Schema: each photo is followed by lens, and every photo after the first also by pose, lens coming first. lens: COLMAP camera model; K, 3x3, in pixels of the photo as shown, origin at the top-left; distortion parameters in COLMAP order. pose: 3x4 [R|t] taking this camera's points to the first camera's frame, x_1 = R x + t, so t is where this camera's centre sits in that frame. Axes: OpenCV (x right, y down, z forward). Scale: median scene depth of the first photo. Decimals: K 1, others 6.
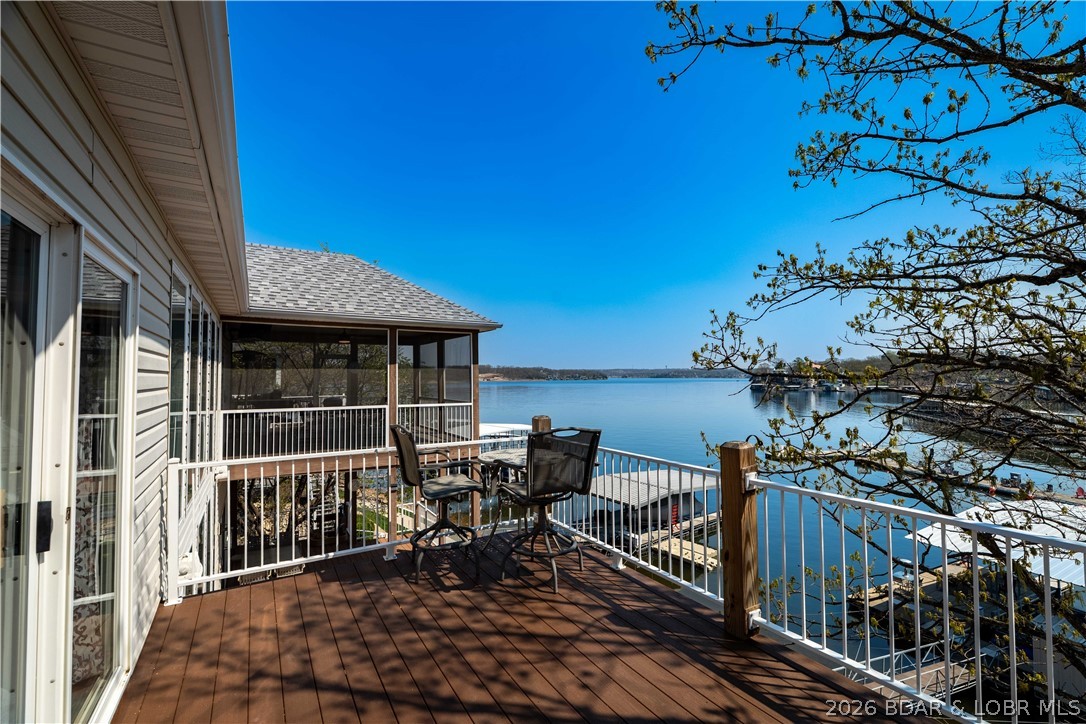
lens RADIAL K [[476.1, 0, 546.8], [0, 476.1, 356.2], [0, 0, 1]] dist [-0.005648, -0.000589]
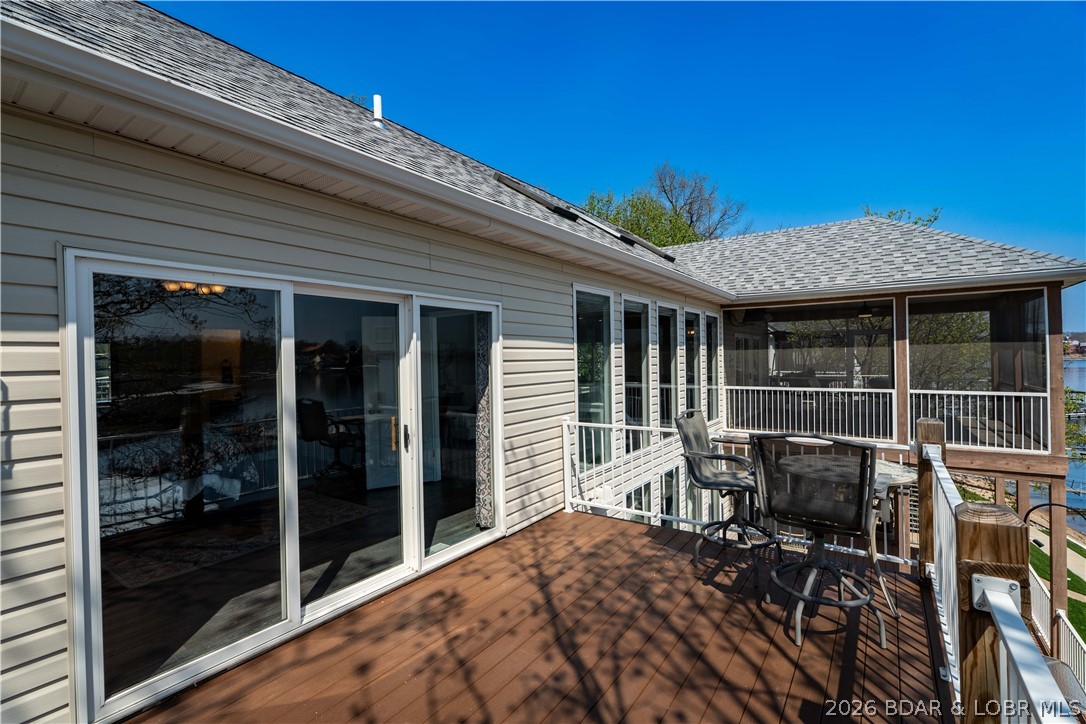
lens RADIAL K [[476.1, 0, 546.8], [0, 476.1, 358.0], [0, 0, 1]] dist [-0.005648, -0.000589]
pose [[0.394101, -0.002329, -0.919064, 0.596628], [0.053903, 0.998334, 0.020584, -0.006814], [0.917485, -0.057652, 0.393570, 0.365714]]
